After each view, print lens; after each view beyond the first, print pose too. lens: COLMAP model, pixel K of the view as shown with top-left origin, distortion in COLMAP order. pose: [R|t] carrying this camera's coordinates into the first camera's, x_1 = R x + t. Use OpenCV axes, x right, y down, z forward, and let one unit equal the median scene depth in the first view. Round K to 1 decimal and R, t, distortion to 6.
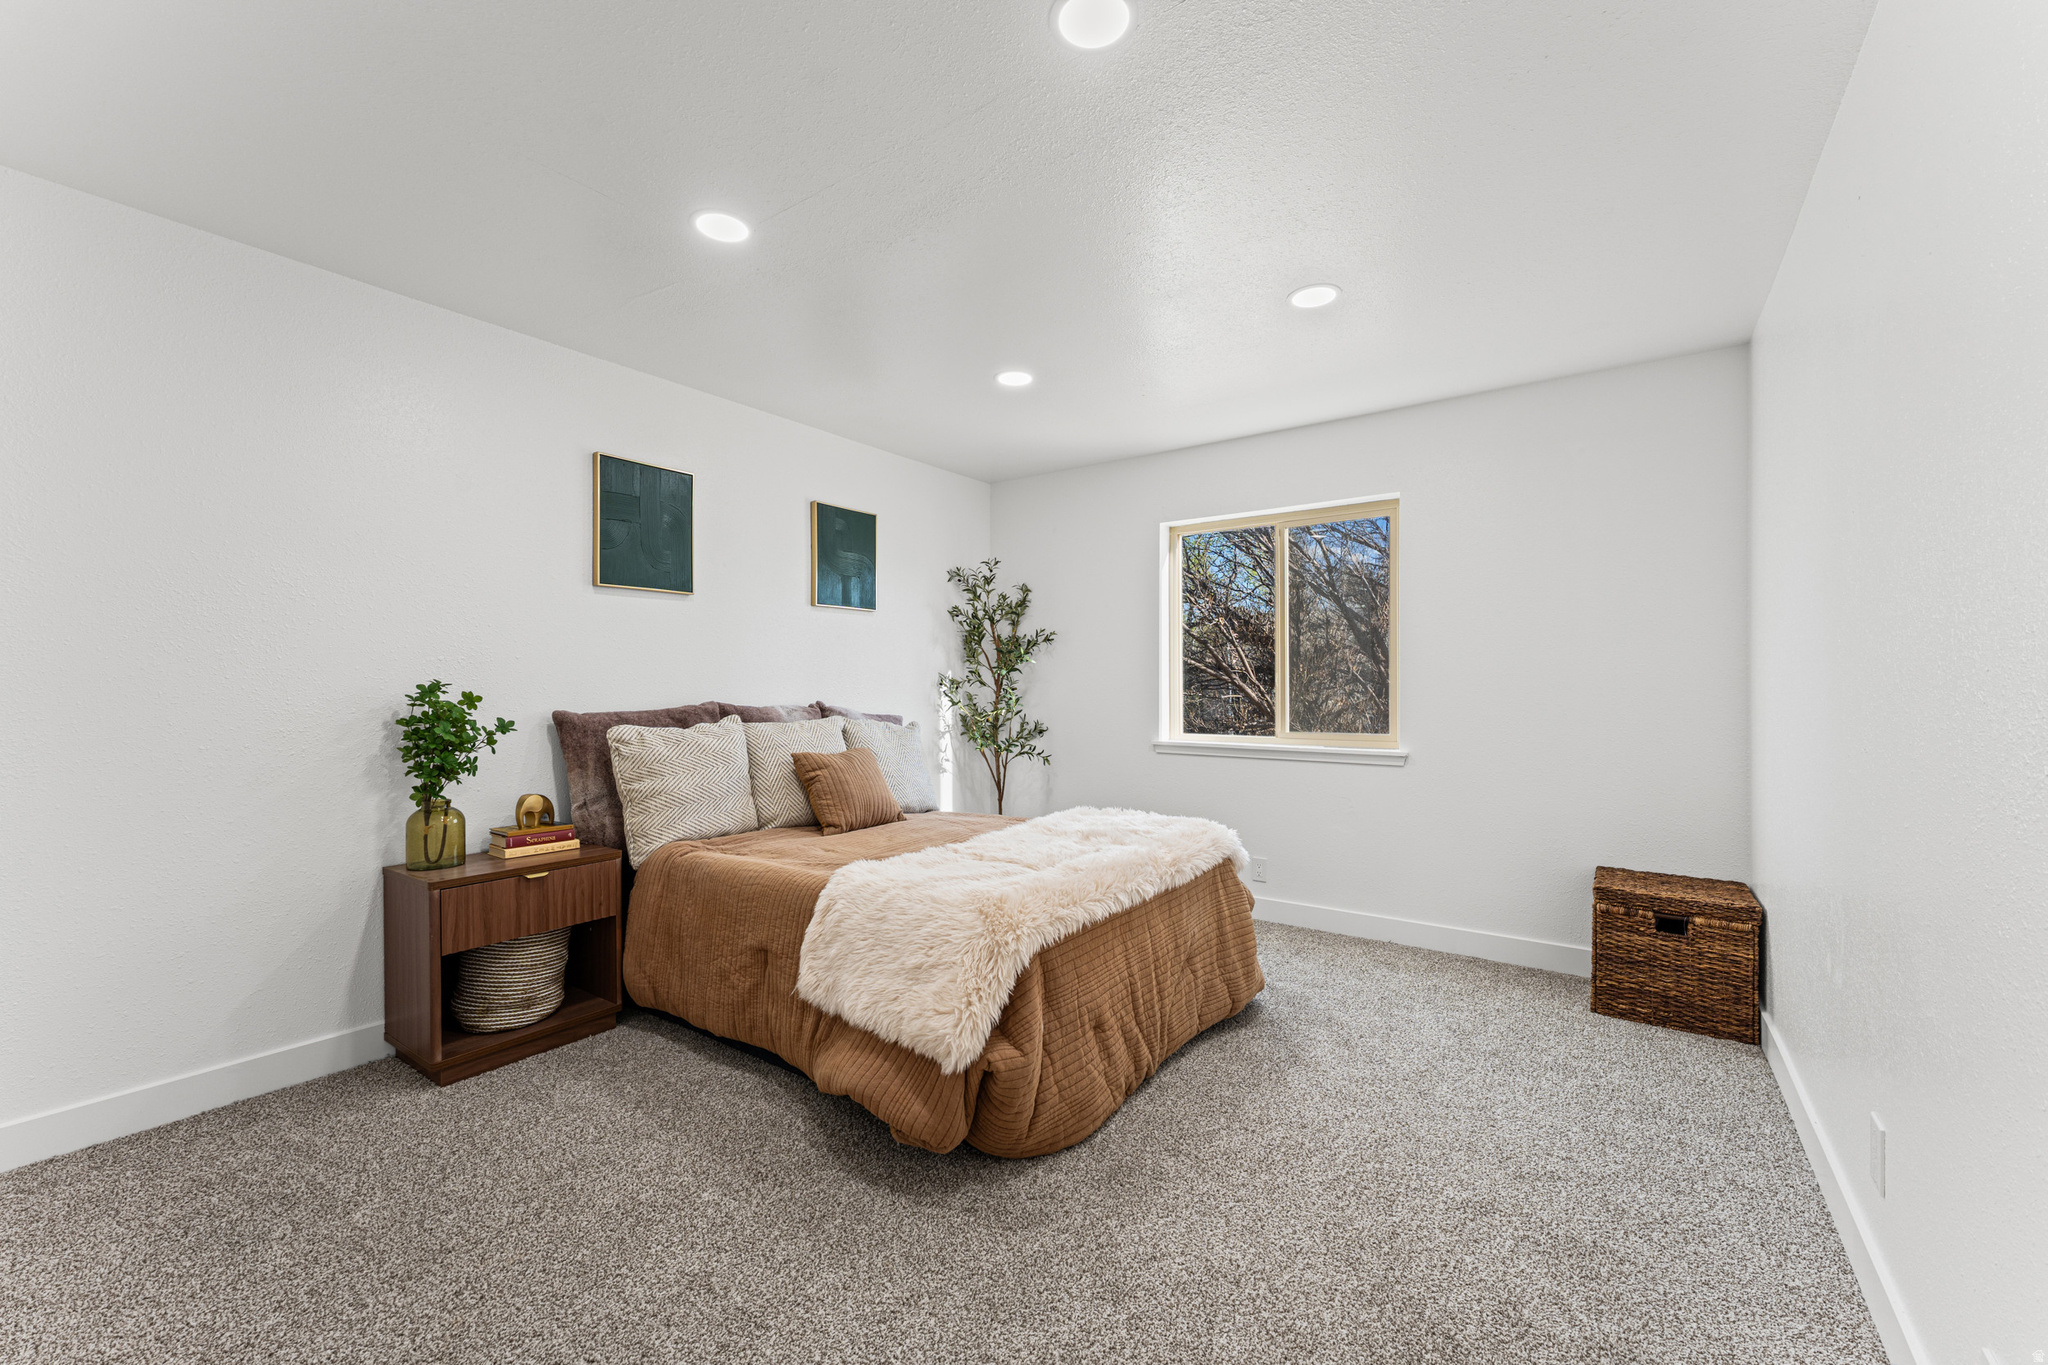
lens RADIAL K [[821.8, 0, 1025.5], [0, 821.8, 689.3], [0, 0, 1]] dist [0.000022, -0.000110]
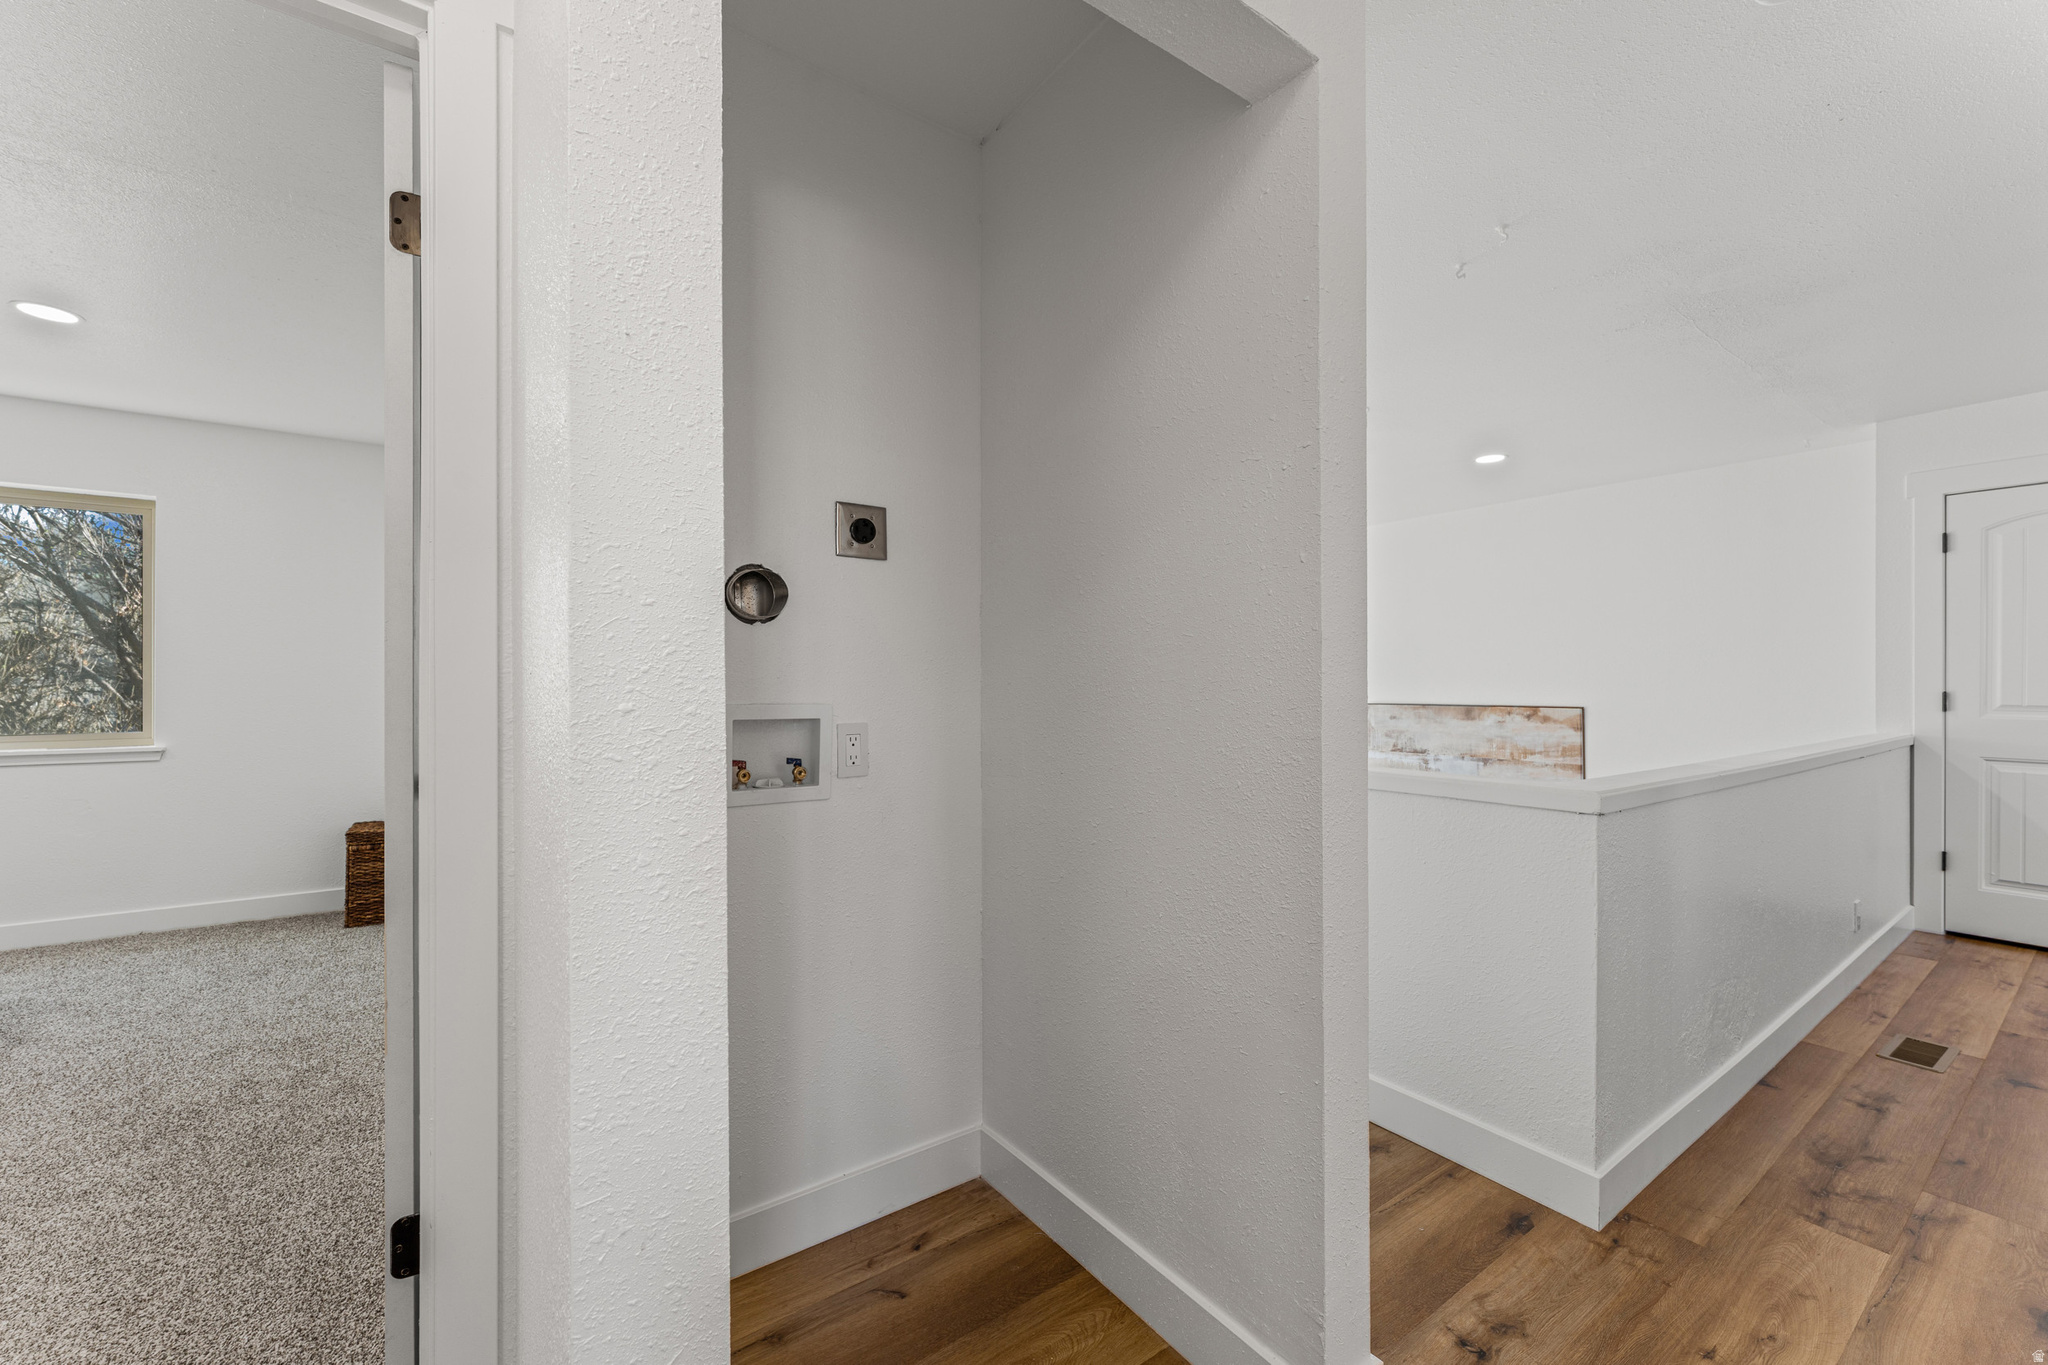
lens RADIAL K [[812.2, 0, 1021.5], [0, 812.2, 688.1], [0, 0, 1]] dist [-0.001563, -0.000451]
pose [[0.321810, 0.005121, 0.946791, -0.137490], [-0.003173, 0.999986, -0.004331, 0.001733], [-0.946799, -0.001610, 0.321821, -0.310197]]
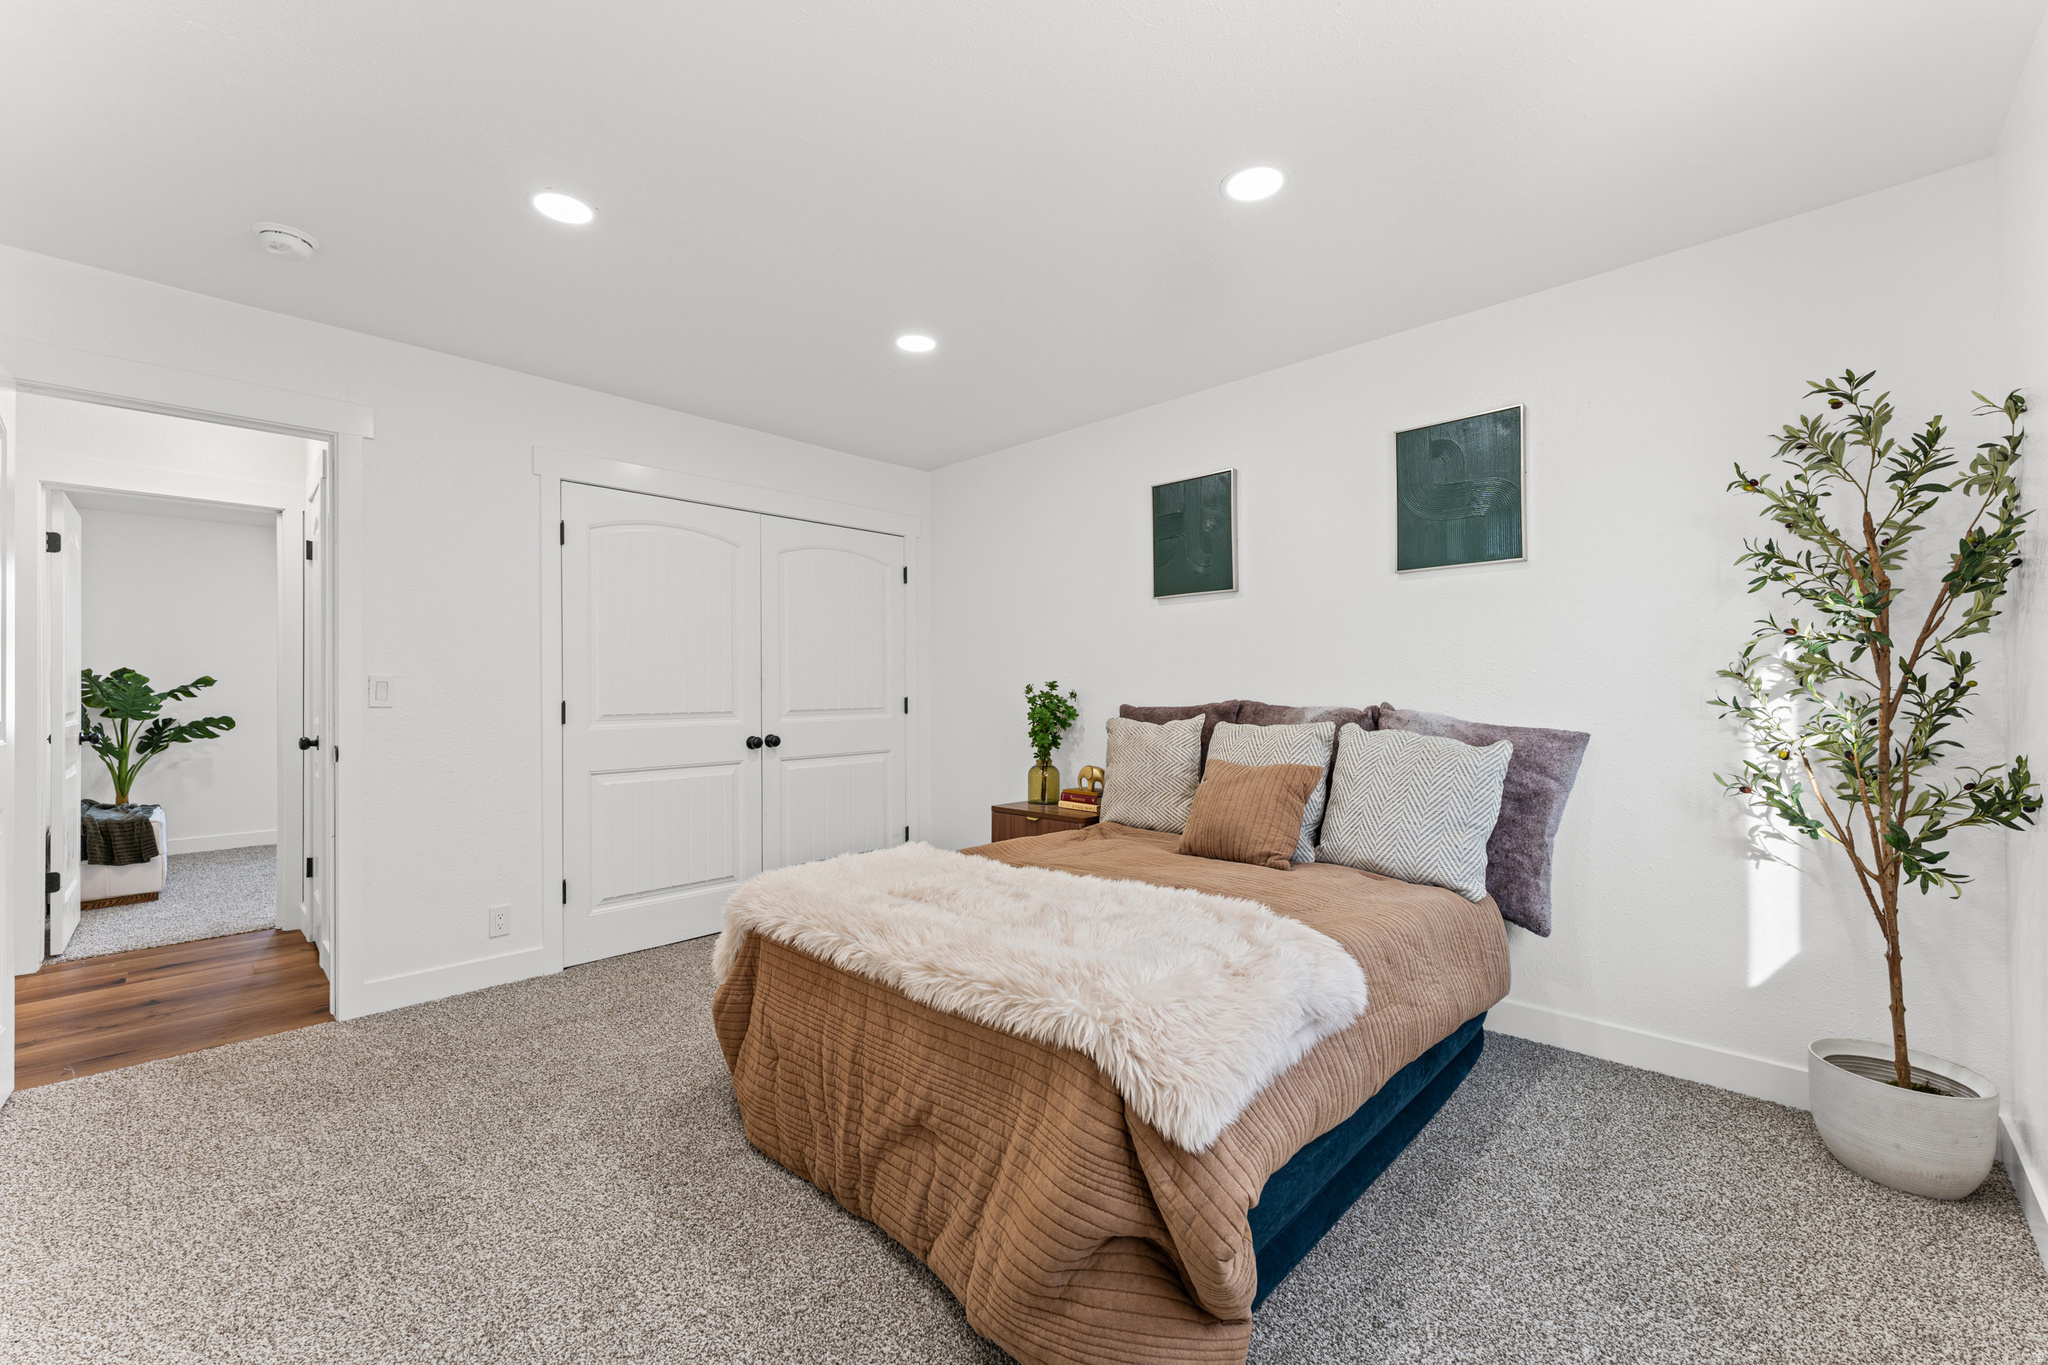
lens RADIAL K [[828.9, 0, 1023.4], [0, 828.9, 686.9], [0, 0, 1]] dist [0.000956, 0.000918]
pose [[-0.159499, 0.010764, -0.987139, 0.507774], [0.012236, 0.999885, 0.008926, -0.010090], [0.987122, -0.010655, -0.159612, 0.742886]]
